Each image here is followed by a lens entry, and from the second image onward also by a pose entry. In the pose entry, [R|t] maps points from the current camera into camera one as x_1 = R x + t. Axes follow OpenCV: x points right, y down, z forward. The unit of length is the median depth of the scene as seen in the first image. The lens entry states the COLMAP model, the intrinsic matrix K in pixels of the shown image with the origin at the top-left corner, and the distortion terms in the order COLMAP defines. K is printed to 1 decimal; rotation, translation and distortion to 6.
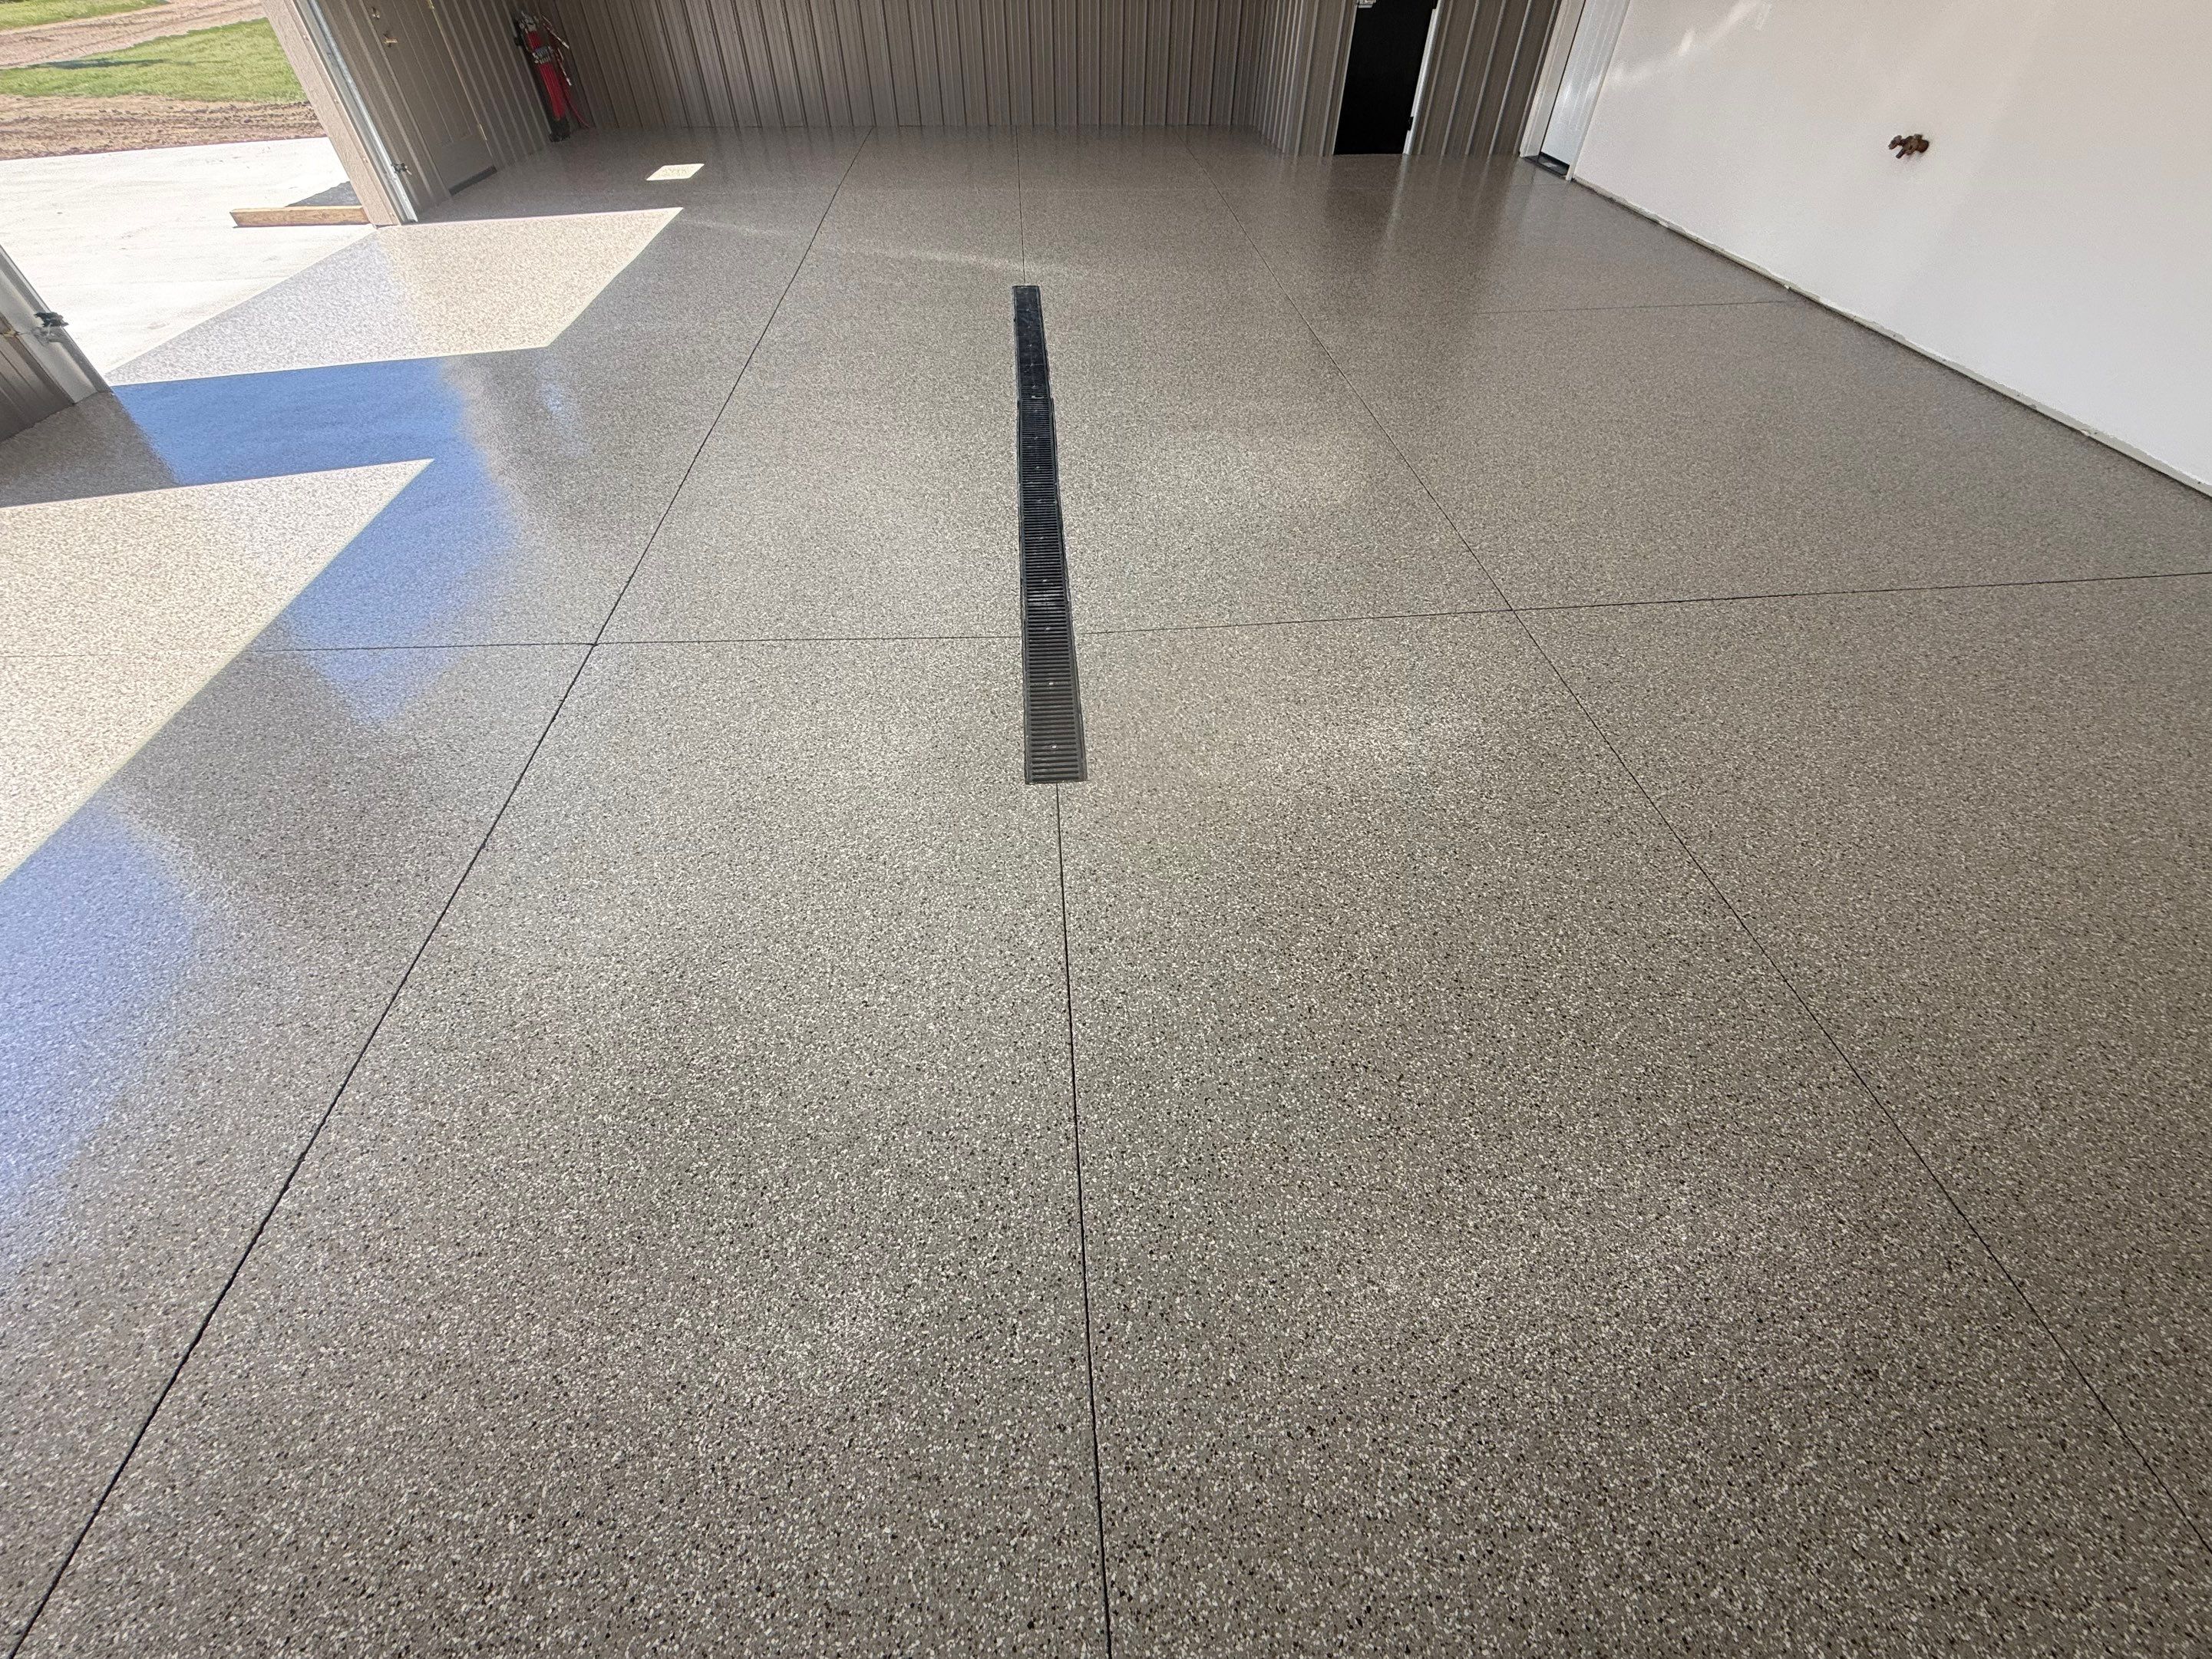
lens RADIAL K [[886.3, 0, 1099.2], [0, 886.3, 830.4], [0, 0, 1]] dist [-0.000652, 0.000428]
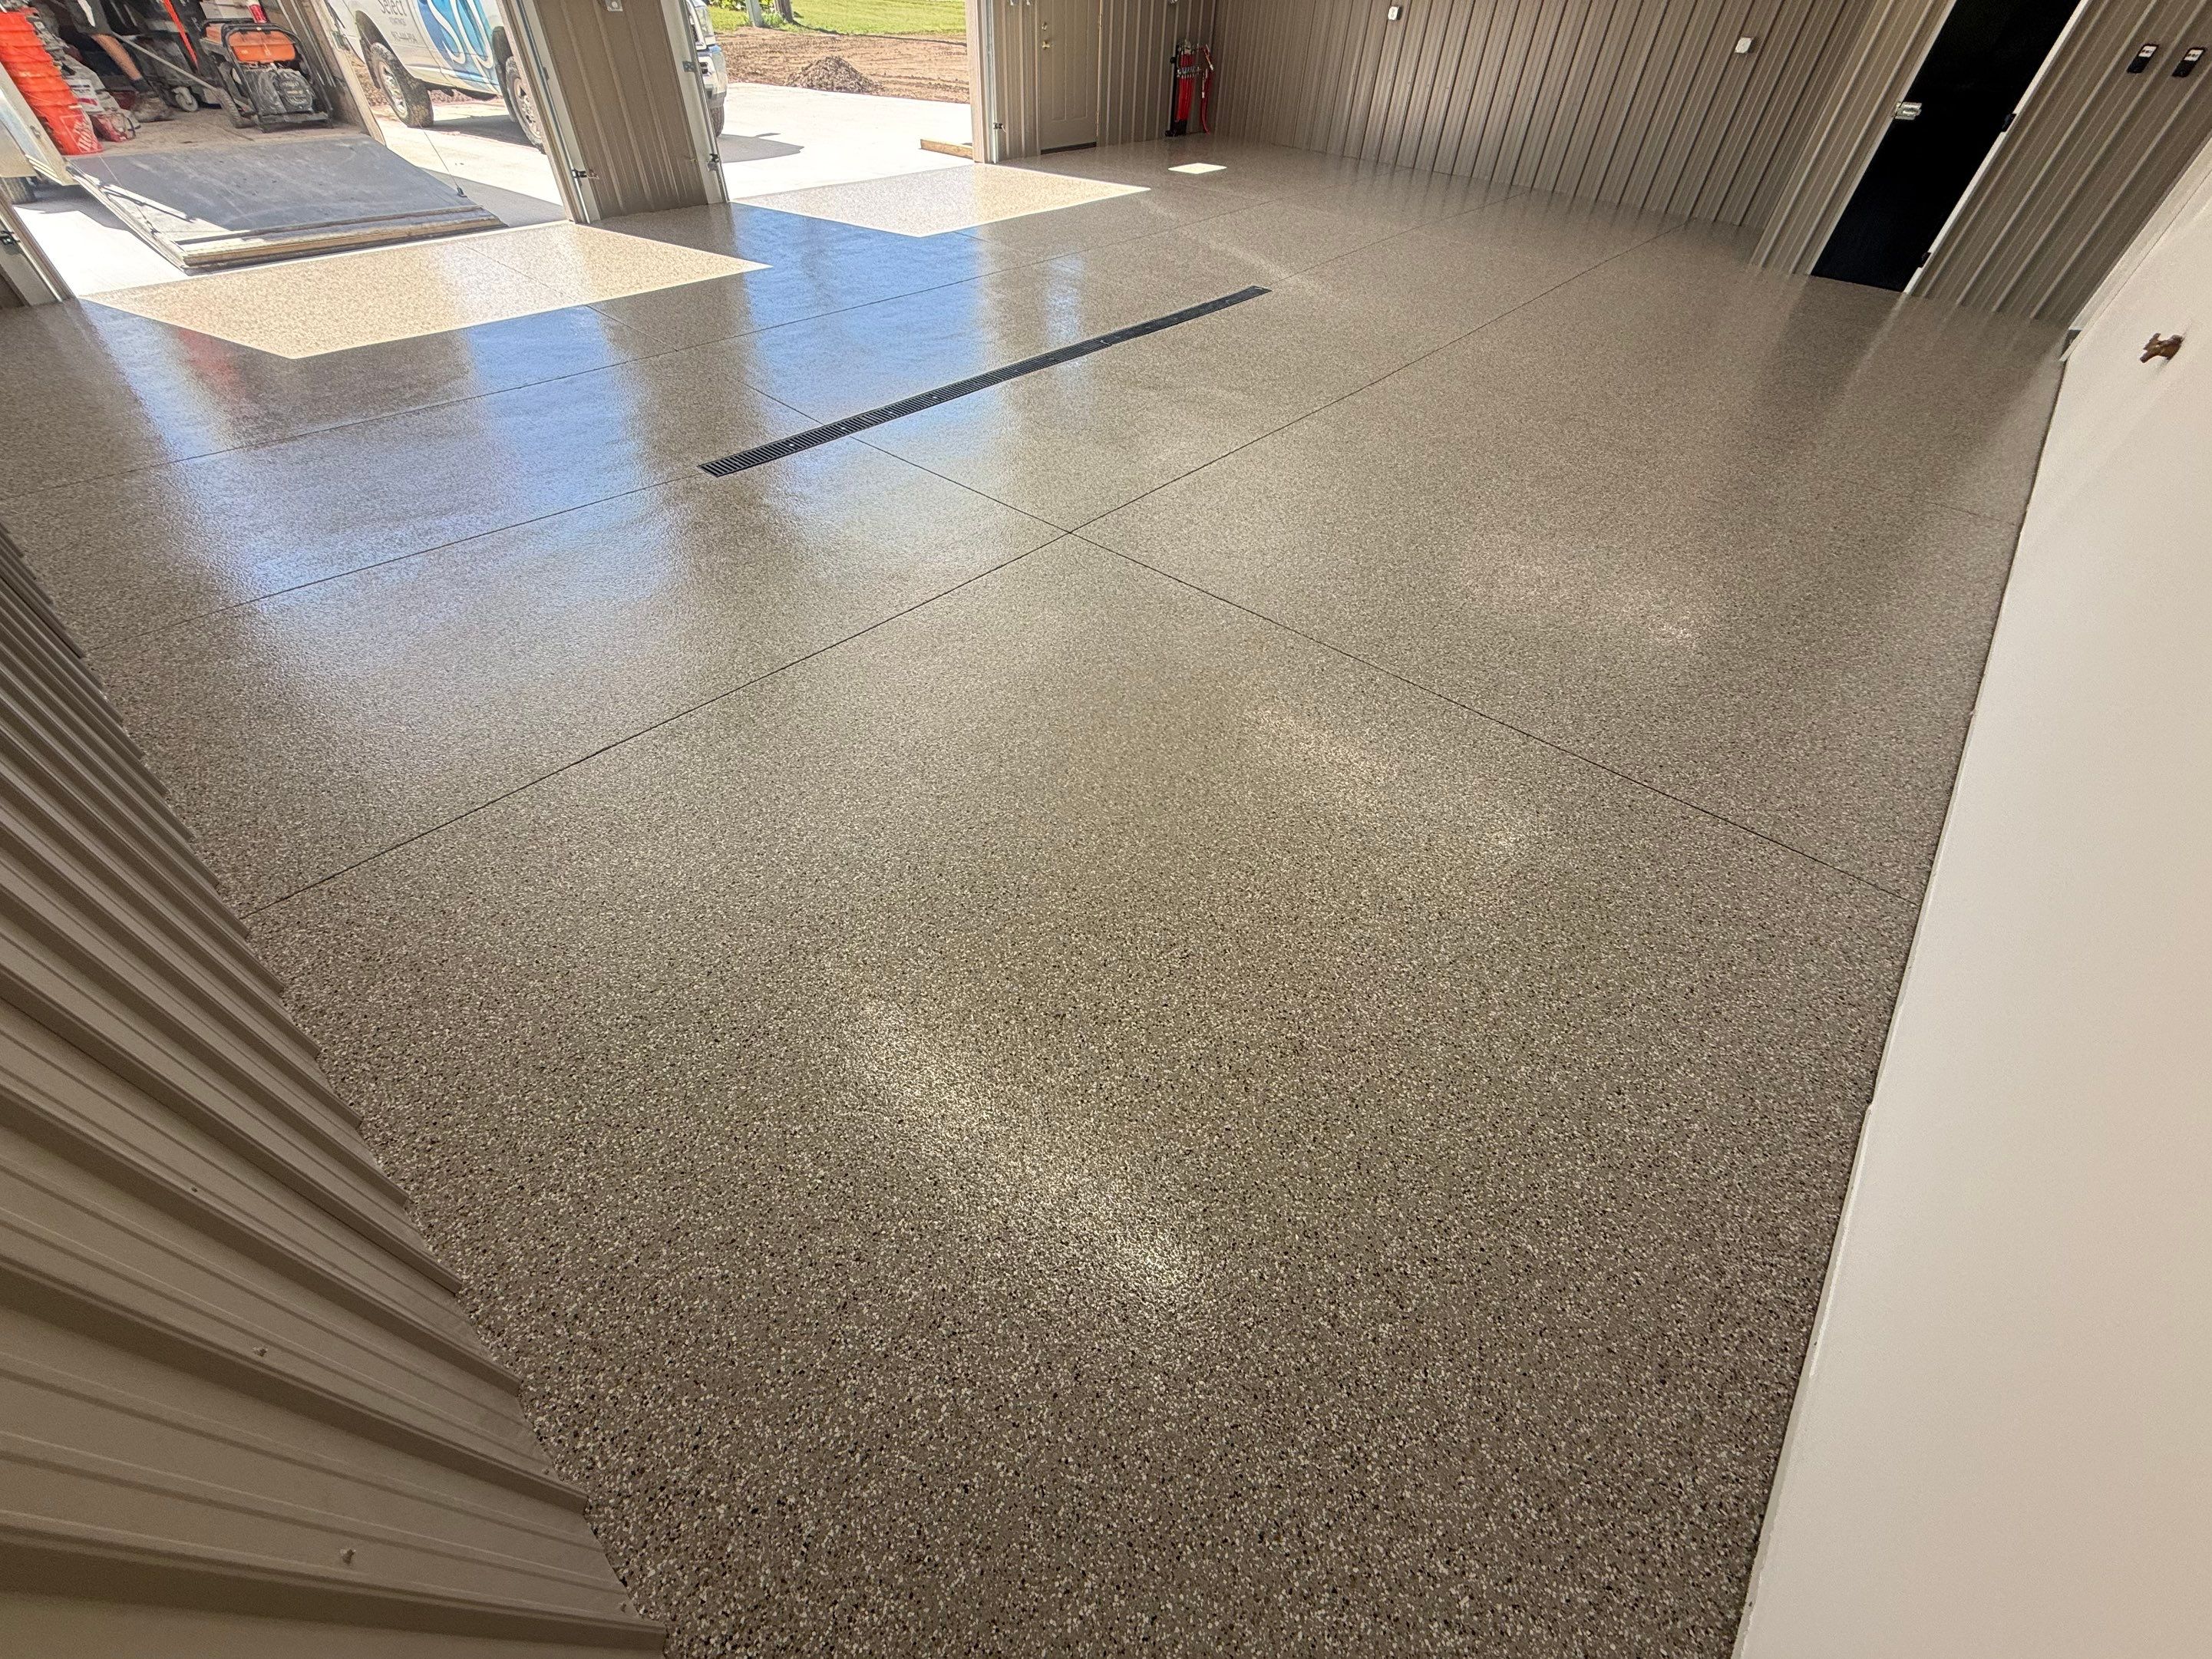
lens RADIAL K [[875.8, 0, 1105.8], [0, 875.8, 831.6], [0, 0, 1]] dist [-0.000679, -0.000103]
pose [[0.704297, 0.523165, -0.479858, 0.793889], [-0.537487, 0.834548, 0.120986, -0.045790], [0.463760, 0.172707, 0.868964, 0.018708]]
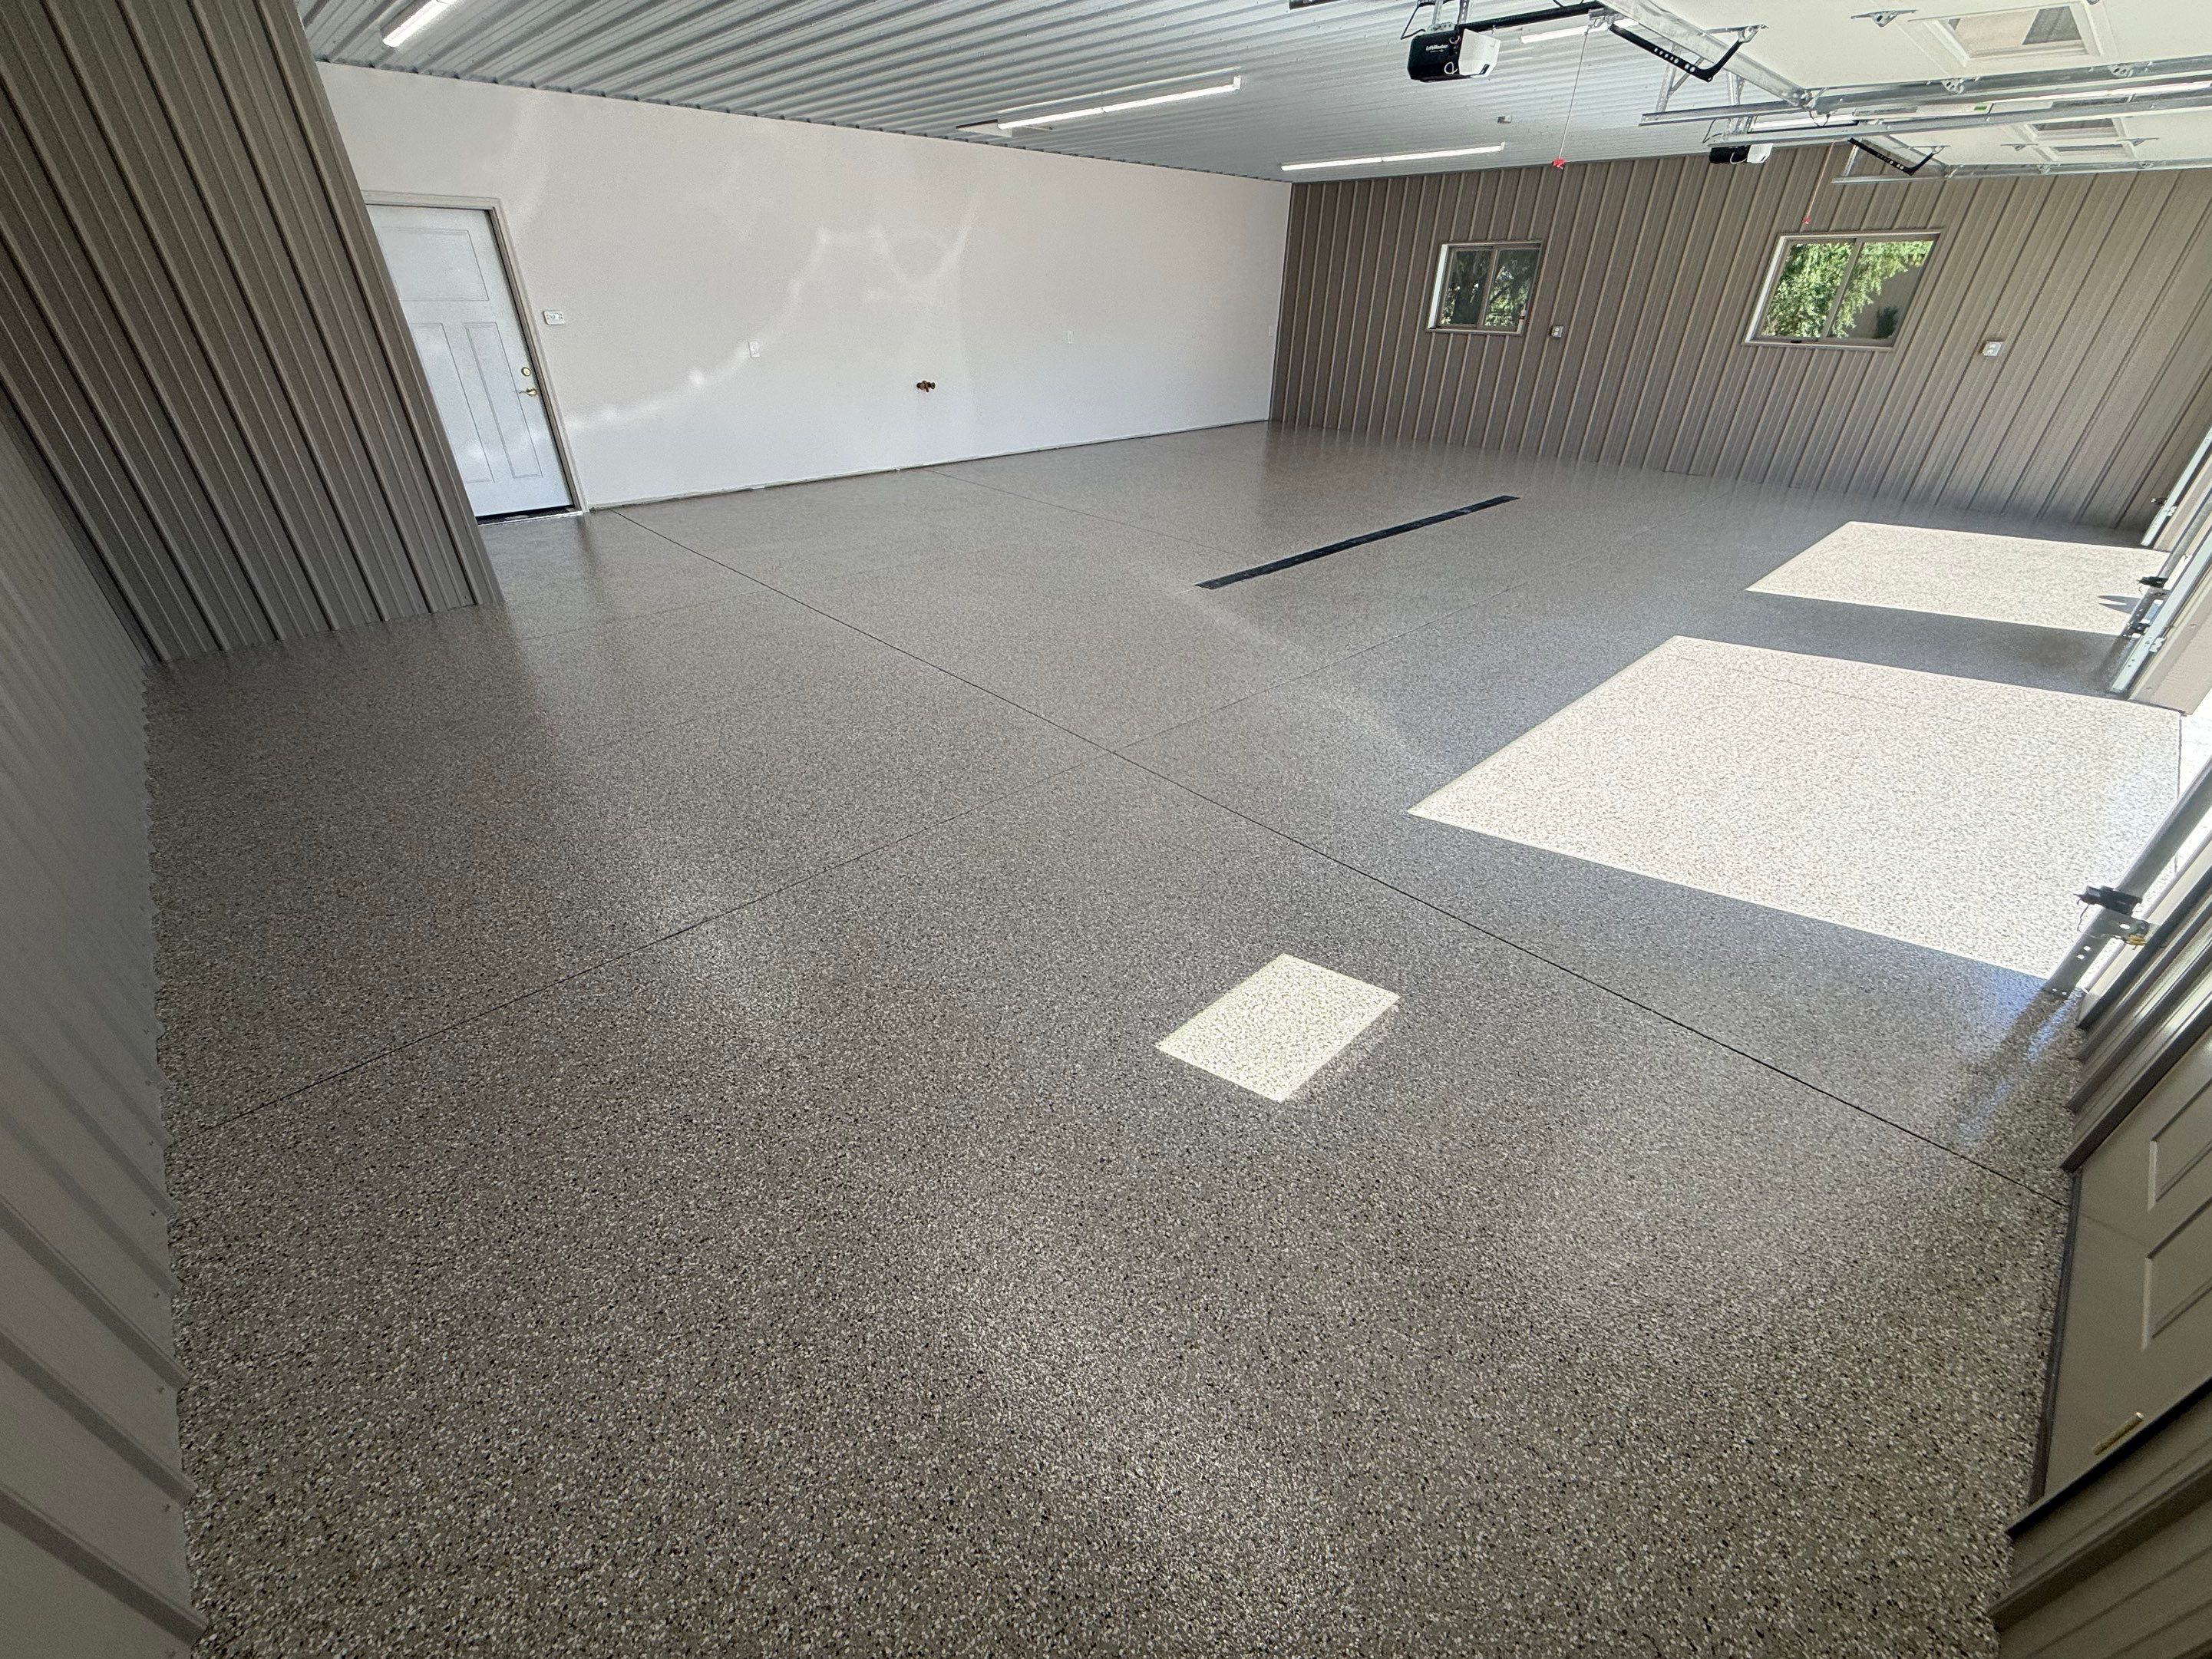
lens RADIAL K [[890.8, 0, 1096.5], [0, 890.8, 828.8], [0, 0, 1]] dist [-0.005936, -0.000130]
pose [[-0.627184, -0.416170, 0.658364, -0.923972], [0.556317, 0.352231, 0.752625, -1.554356], [-0.545116, 0.838293, 0.010609, 1.461469]]
